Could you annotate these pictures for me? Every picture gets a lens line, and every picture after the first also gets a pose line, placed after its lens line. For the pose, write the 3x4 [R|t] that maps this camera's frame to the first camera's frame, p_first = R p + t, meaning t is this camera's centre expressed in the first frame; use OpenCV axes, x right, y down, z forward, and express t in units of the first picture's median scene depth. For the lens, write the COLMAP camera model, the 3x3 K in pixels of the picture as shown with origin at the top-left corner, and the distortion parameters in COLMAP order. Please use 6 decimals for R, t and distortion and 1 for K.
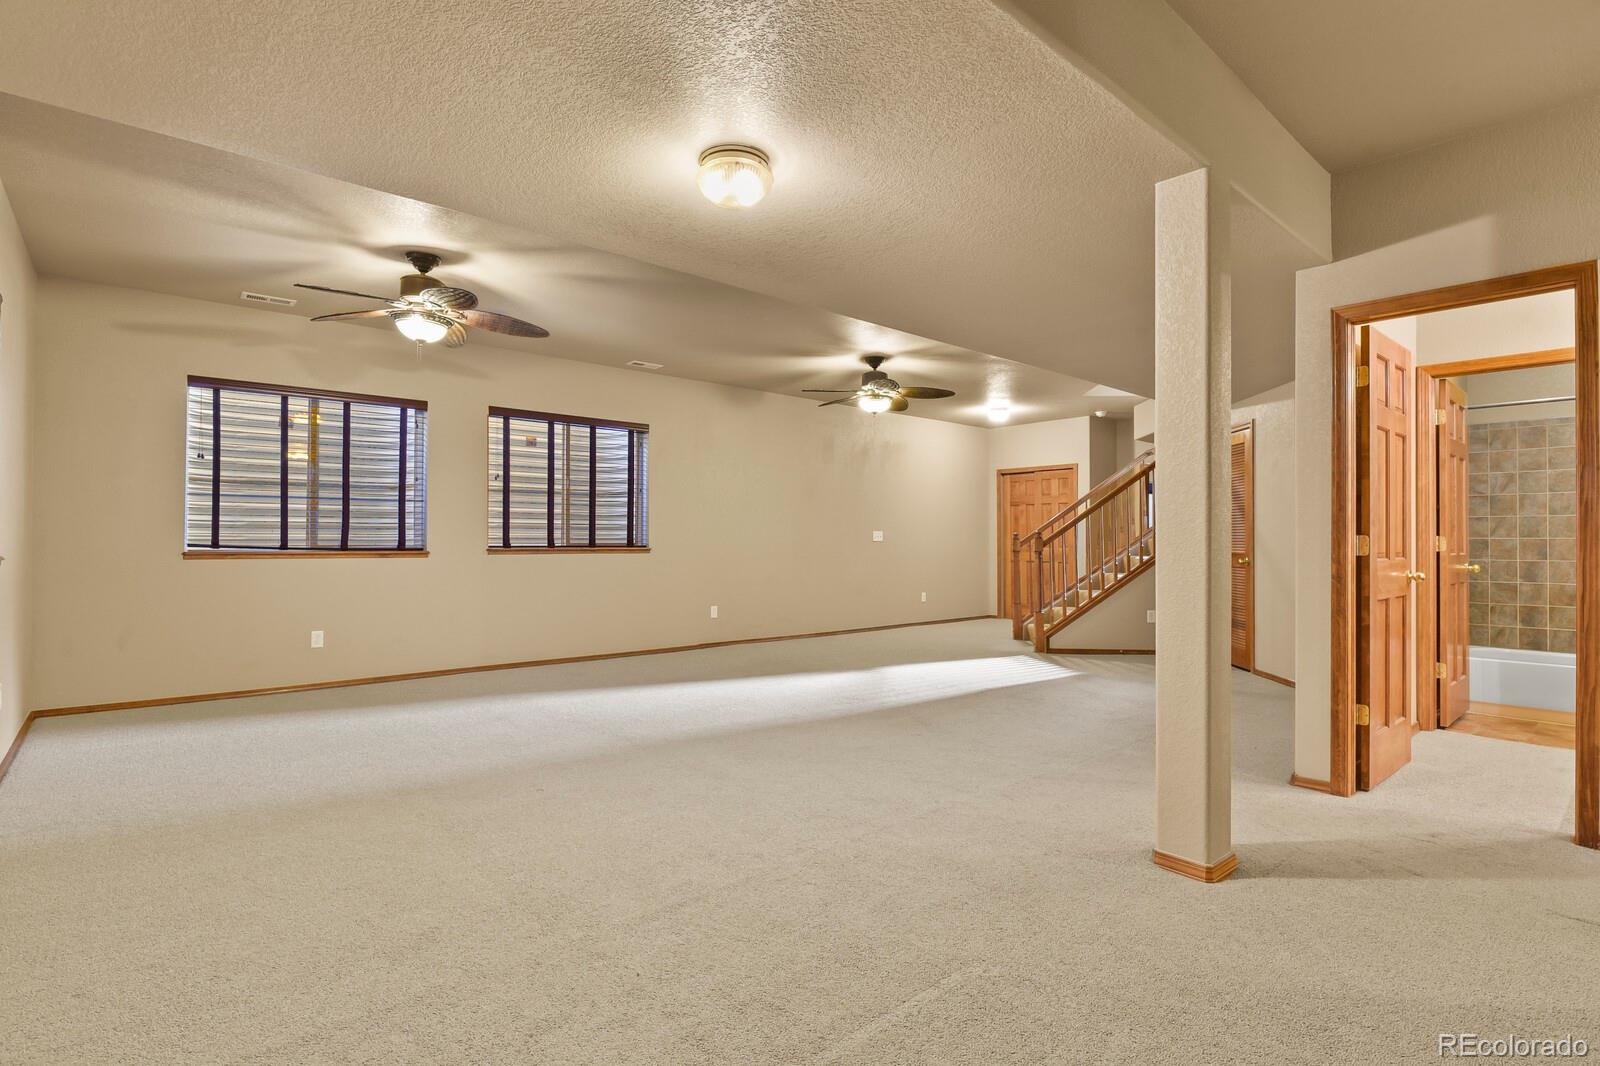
lens RADIAL K [[783.0, 0, 807.6], [0, 783.0, 534.9], [0, 0, 1]] dist [-0.002545, -0.005682]
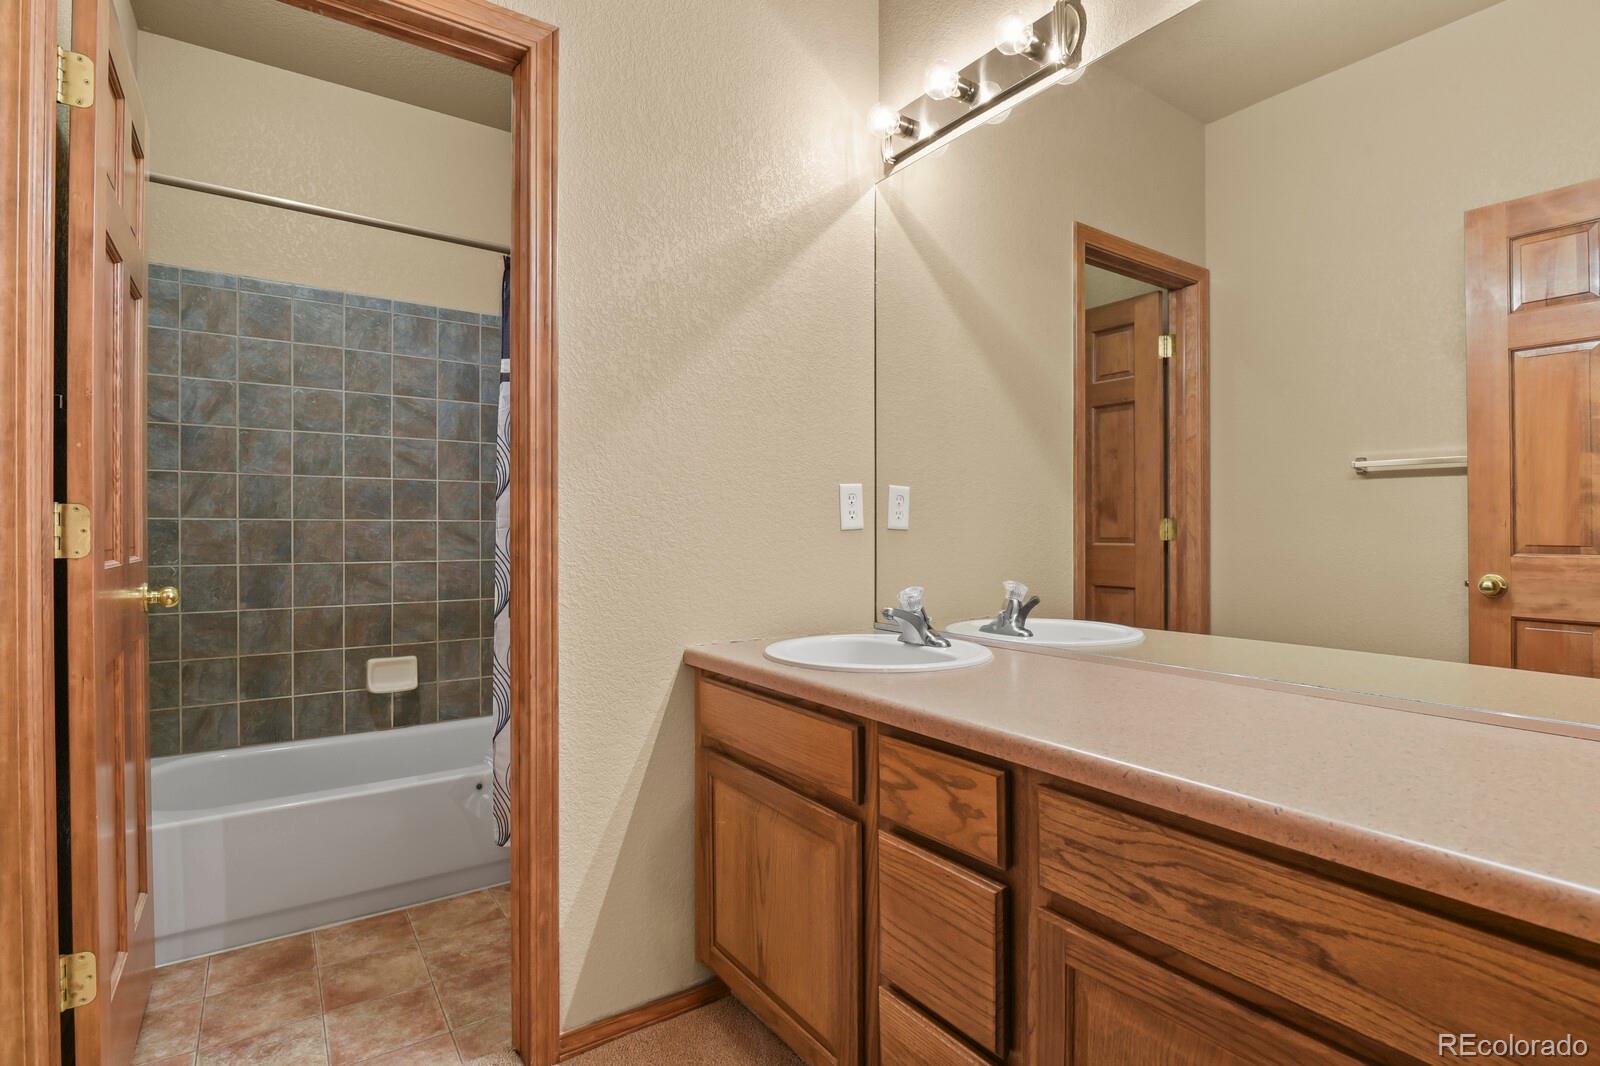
lens RADIAL K [[783.0, 0, 807.6], [0, 783.0, 534.9], [0, 0, 1]] dist [-0.002545, -0.005682]
pose [[0.125265, -0.007615, 0.992094, 0.478908], [-0.007546, 0.999934, 0.008628, 0.007132], [-0.992095, -0.008567, 0.125199, 0.592274]]
